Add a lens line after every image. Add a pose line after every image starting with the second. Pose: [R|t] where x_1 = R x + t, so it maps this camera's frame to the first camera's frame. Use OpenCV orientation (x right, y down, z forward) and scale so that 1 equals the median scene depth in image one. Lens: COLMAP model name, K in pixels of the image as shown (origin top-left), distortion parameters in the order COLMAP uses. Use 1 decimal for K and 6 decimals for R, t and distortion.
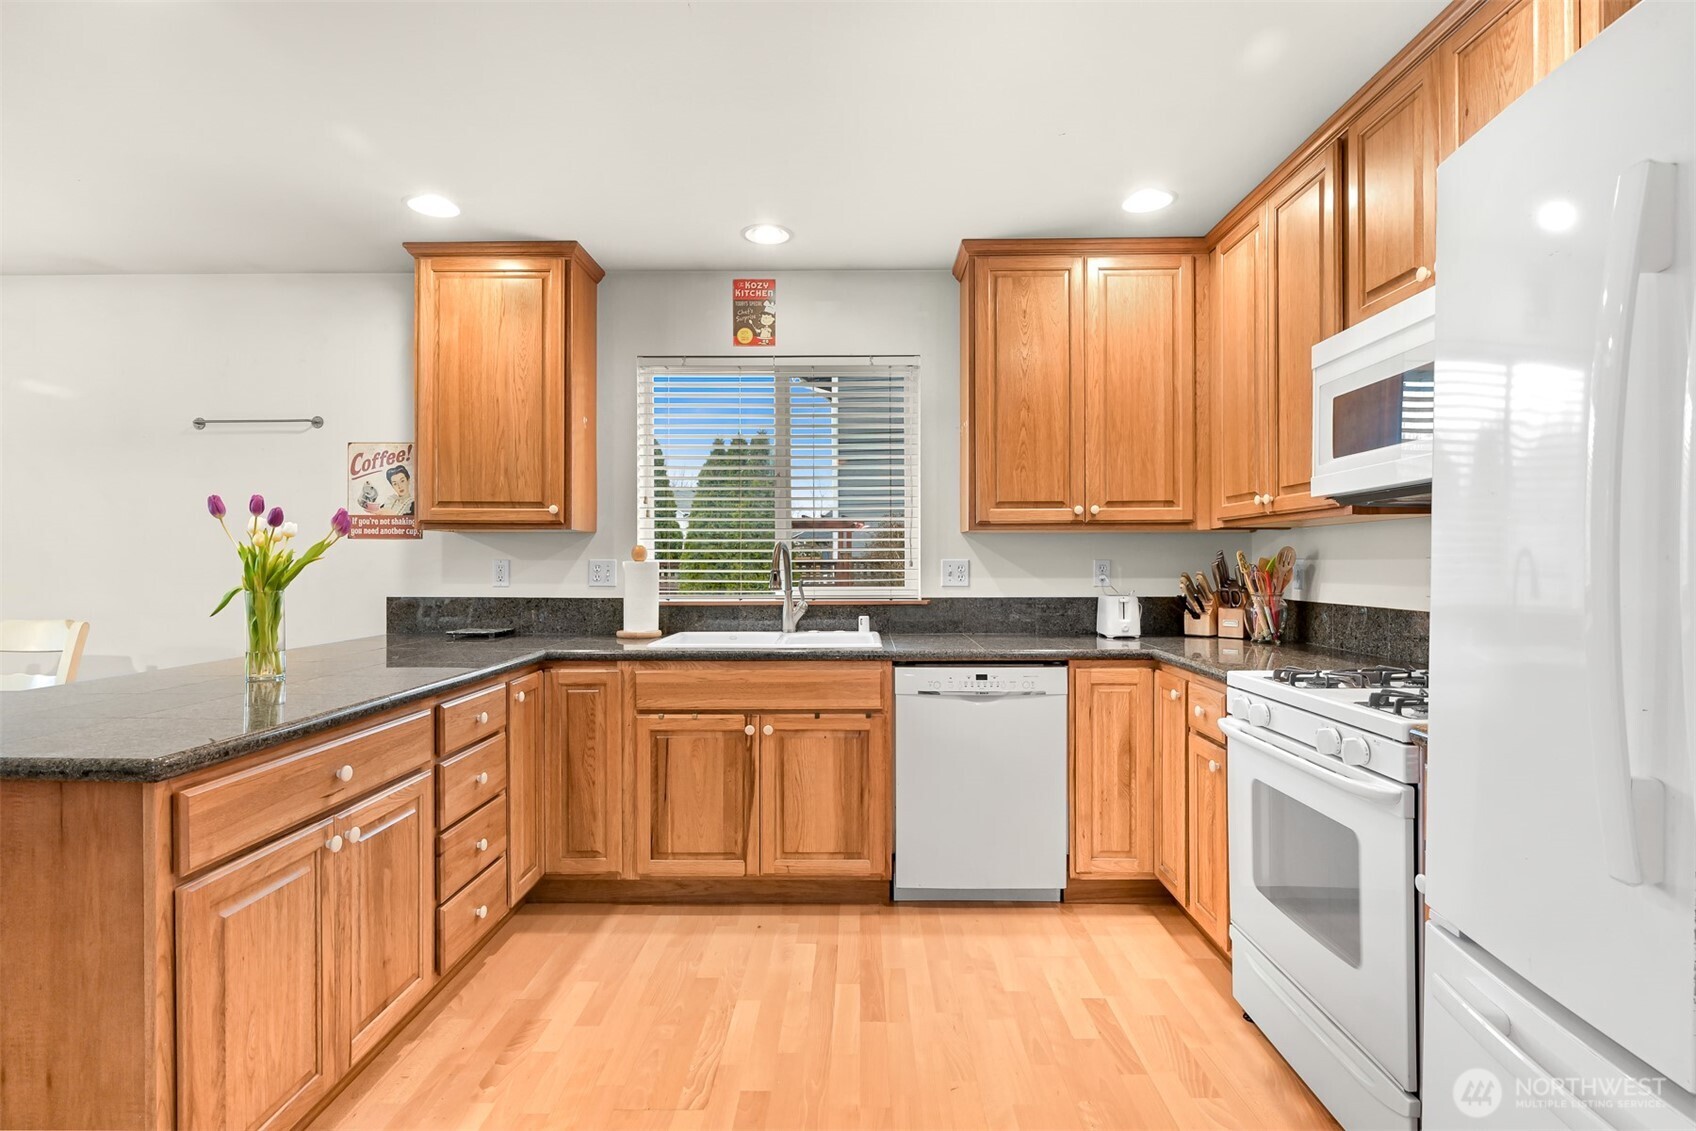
lens RADIAL K [[839.4, 0, 845.0], [0, 839.4, 566.1], [0, 0, 1]] dist [0.003547, 0.000257]
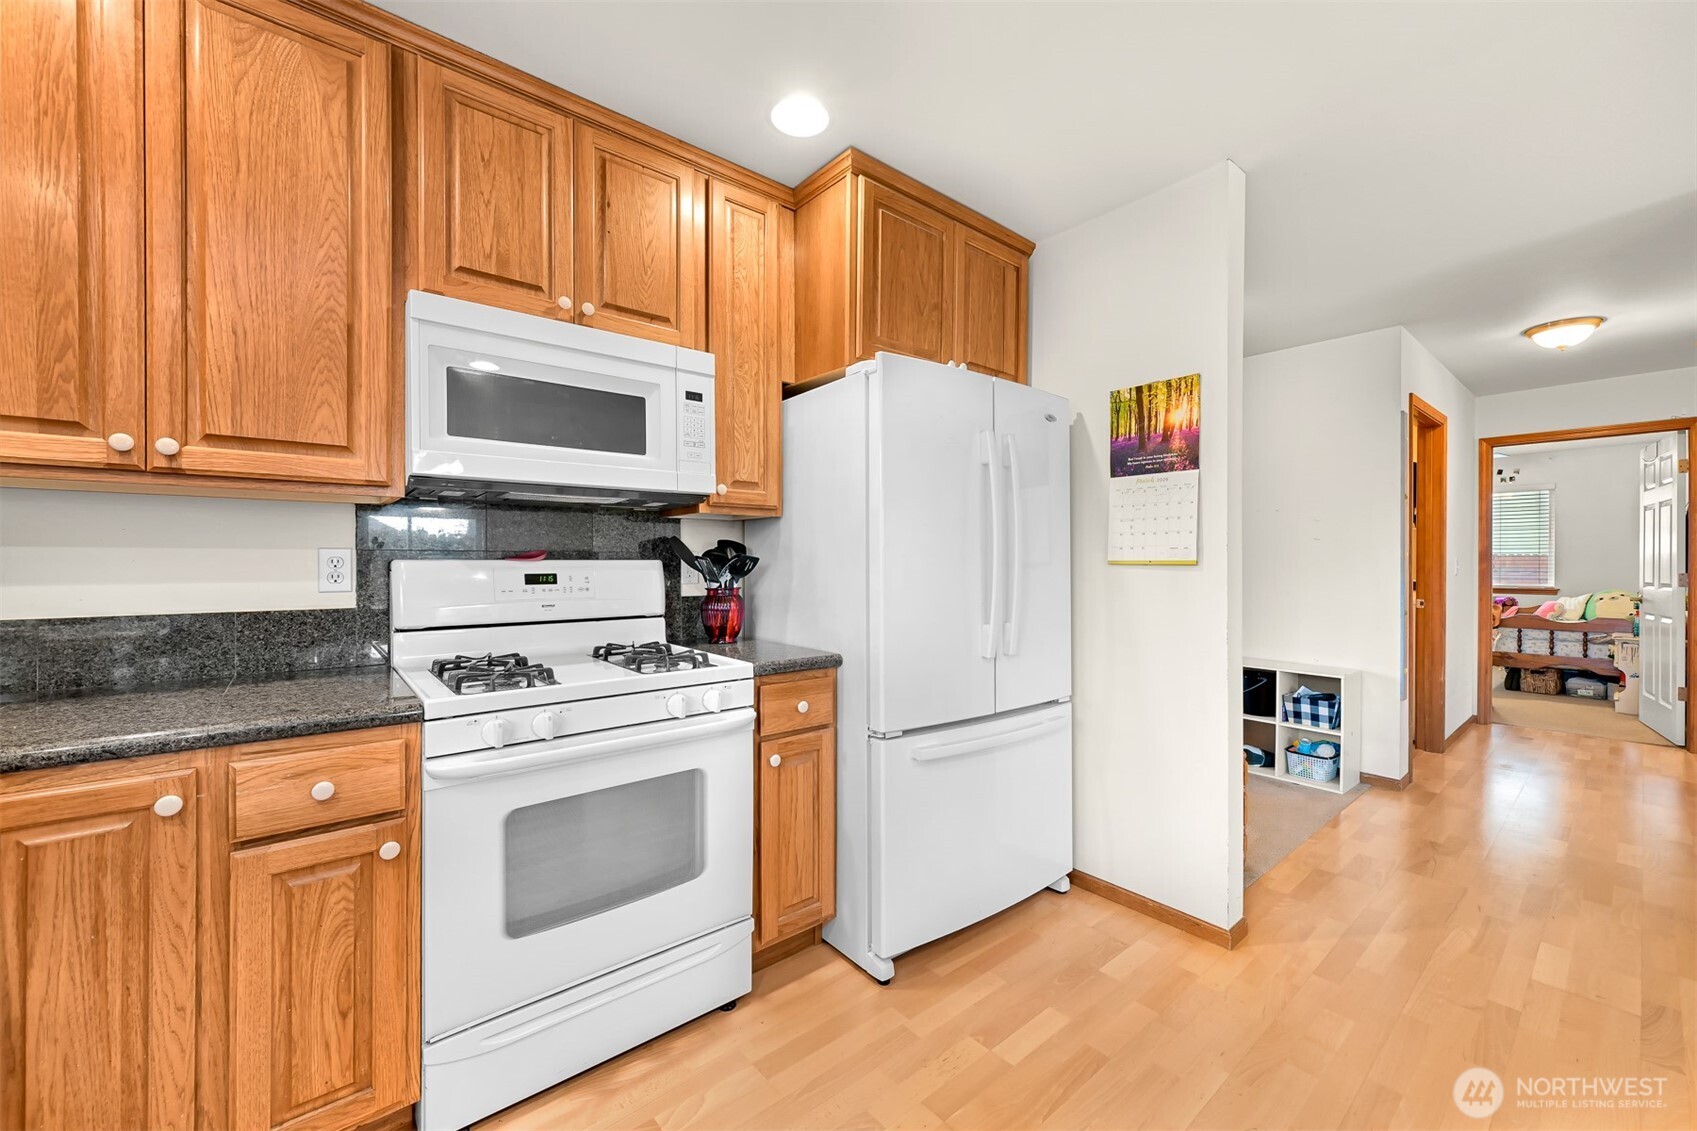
lens RADIAL K [[674.3, 0, 846.1], [0, 674.3, 562.1], [0, 0, 1]] dist [0.001758, -0.001544]
pose [[-0.658777, 0.000111, 0.752338, -0.169802], [0.001979, 0.999997, 0.001585, 0.003954], [-0.752336, 0.002533, -0.658775, 0.859420]]
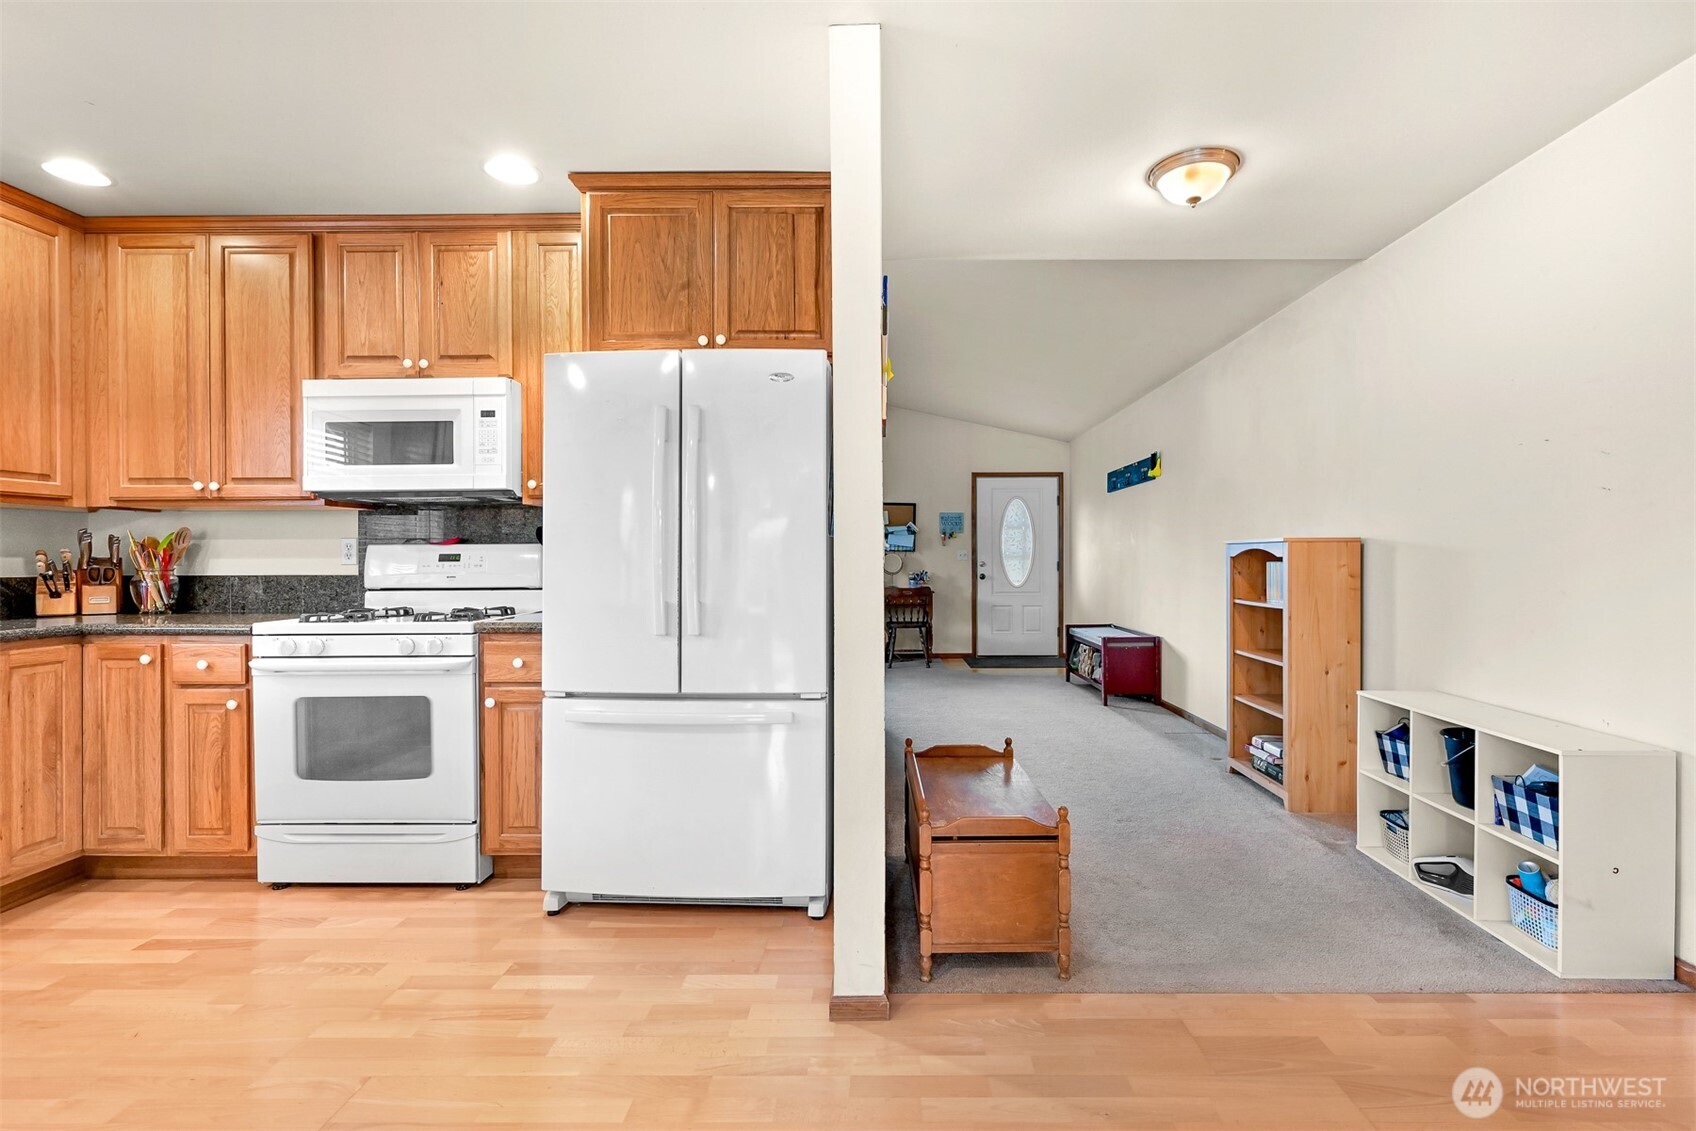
lens RADIAL K [[769.3, 0, 884.3], [0, 769.3, 559.3], [0, 0, 1]] dist [-0.001179, -0.000259]
pose [[-0.013554, 0.002925, 0.999904, -0.540507], [0.006849, 0.999973, -0.002832, 0.030309], [-0.999885, 0.006810, -0.013573, 0.060345]]
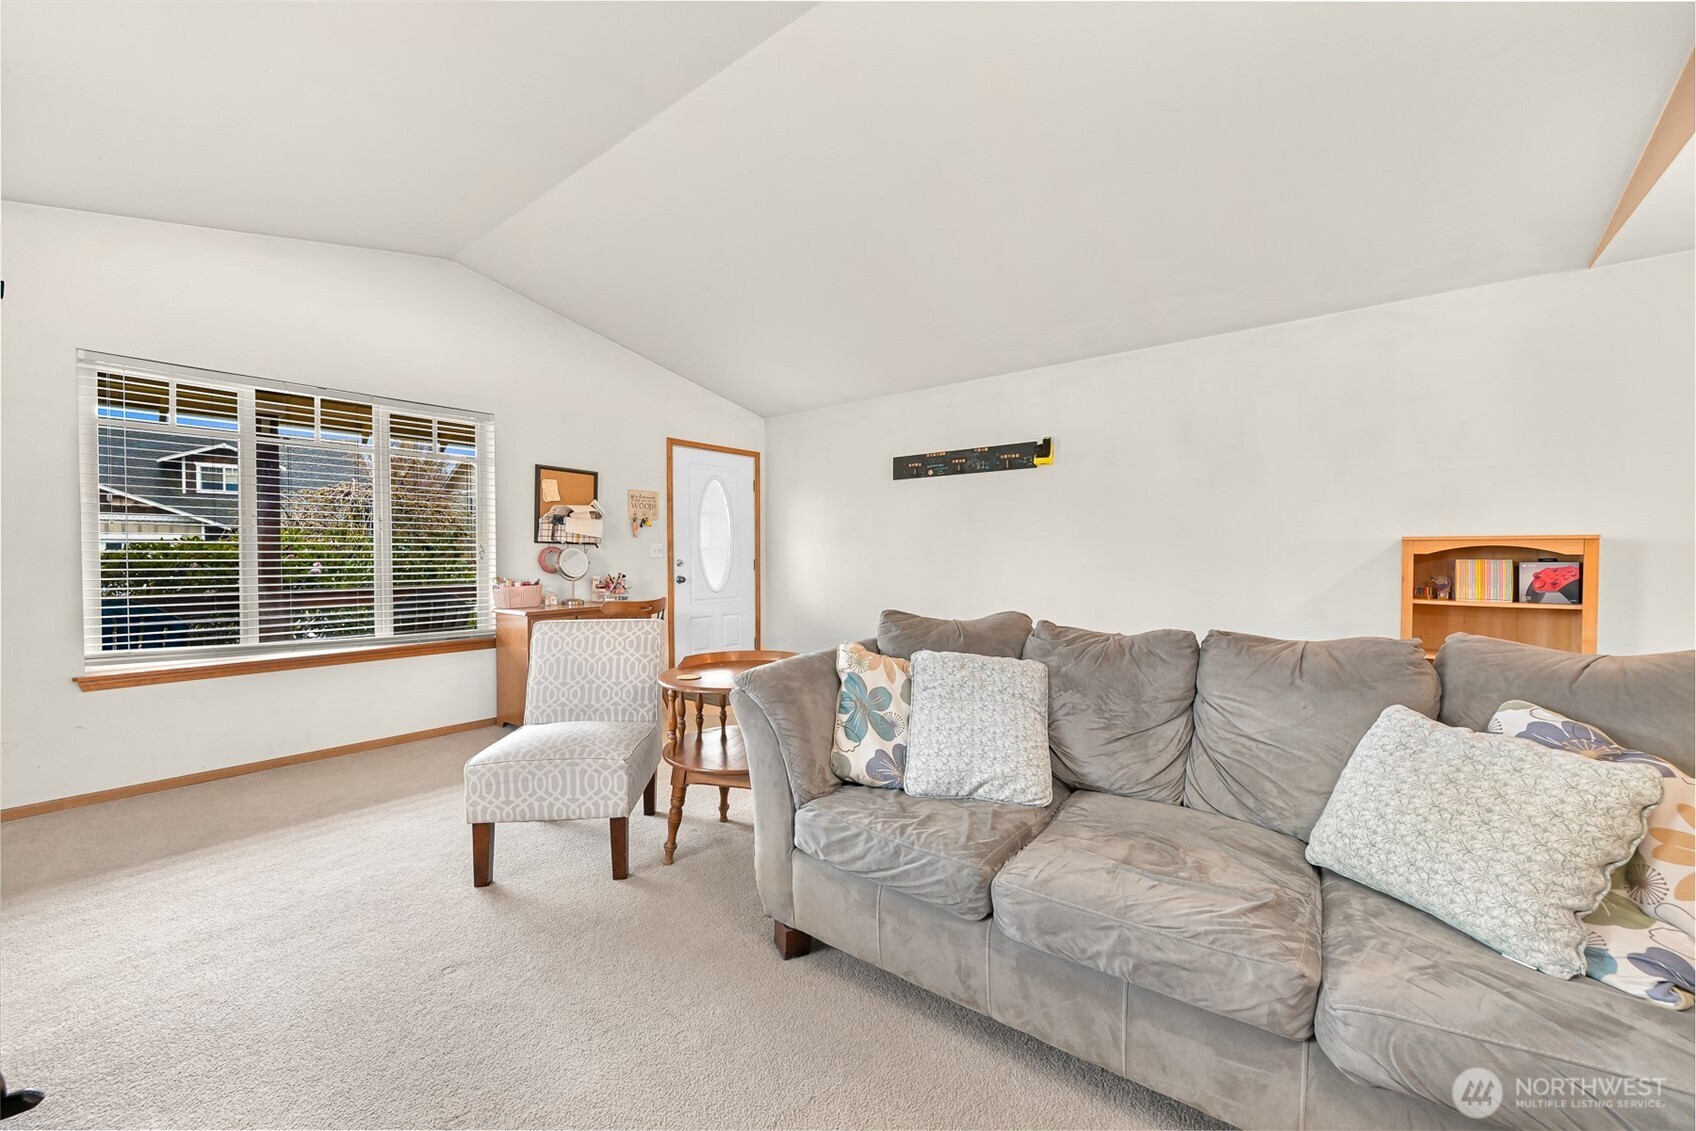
lens RADIAL K [[673.9, 0, 854.0], [0, 673.9, 563.8], [0, 0, 1]] dist [0.001758, -0.001544]
pose [[-0.796444, -0.003451, 0.604703, 0.811725], [0.008451, 0.999823, 0.016837, 0.018188], [-0.604654, 0.018520, -0.796273, 0.858661]]
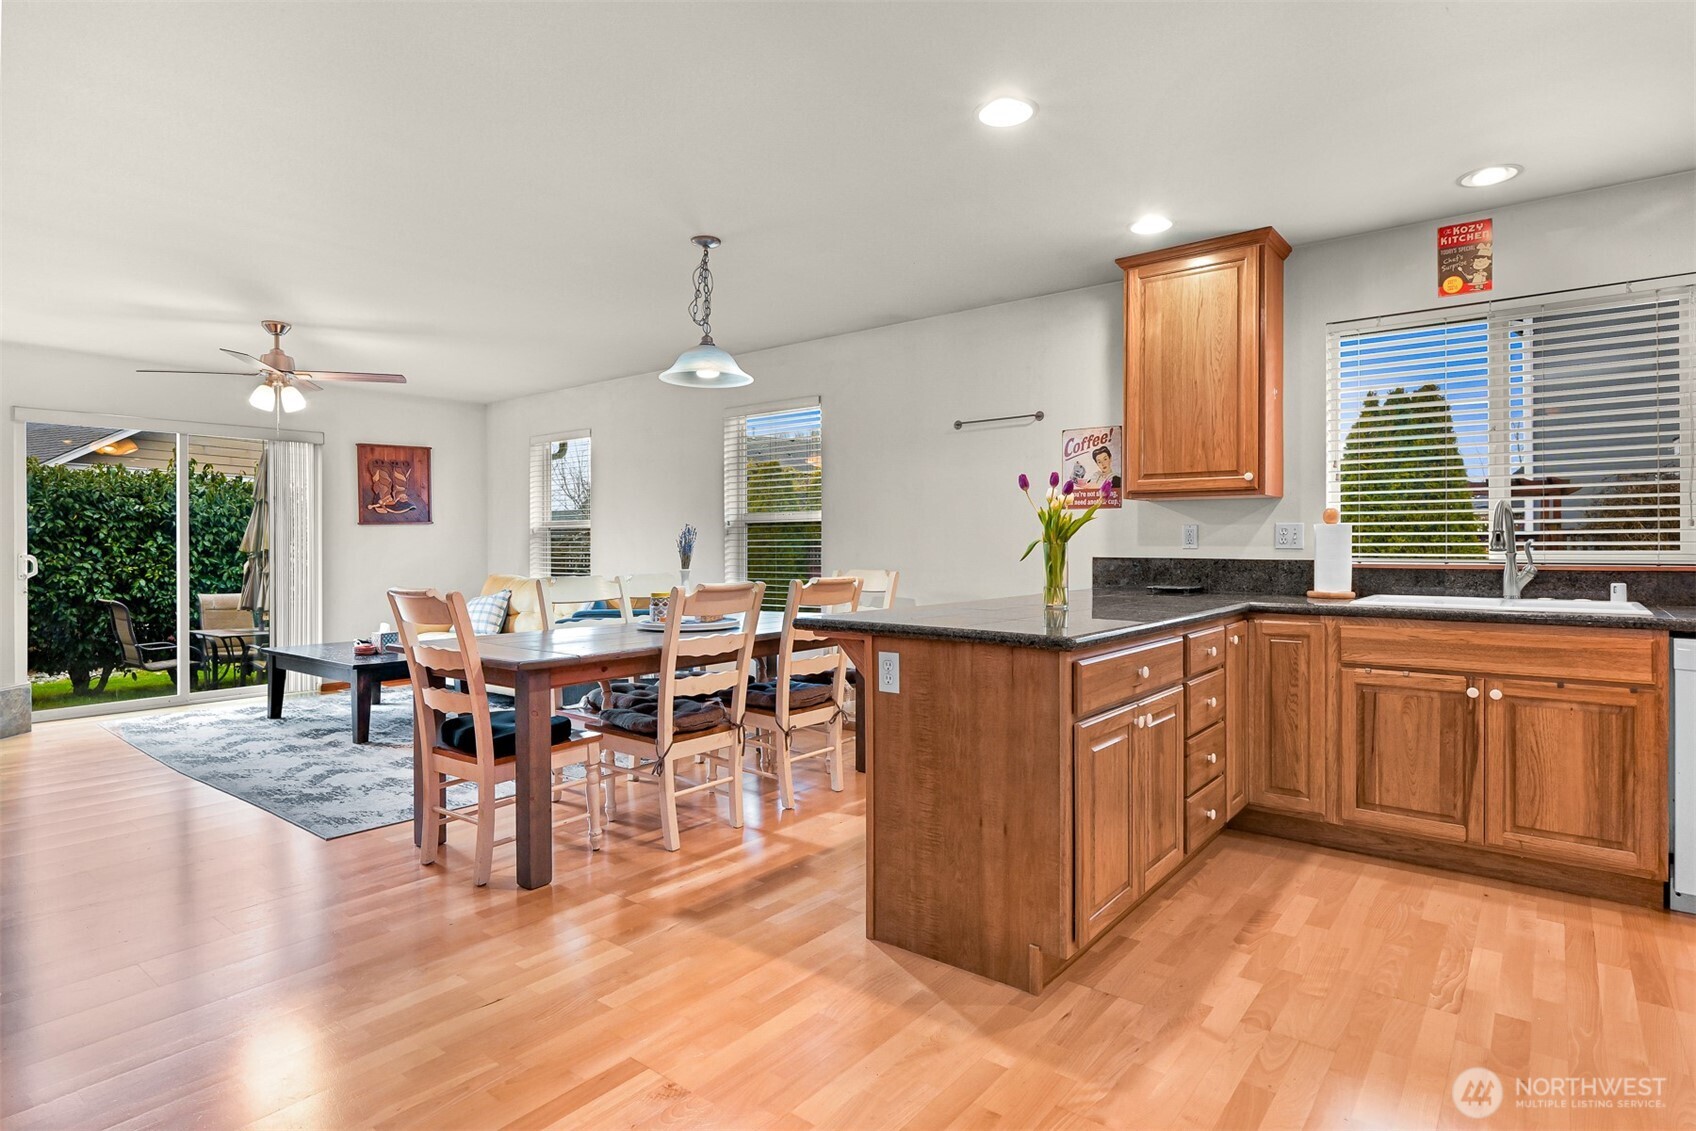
lens RADIAL K [[878.4, 0, 861.4], [0, 878.4, 545.9], [0, 0, 1]] dist [-0.000409, -0.001866]
pose [[0.794152, 0.000958, -0.607719, -0.056395], [-0.001027, 0.999999, 0.000235, 0.025087], [0.607719, 0.000438, 0.794152, -0.231263]]
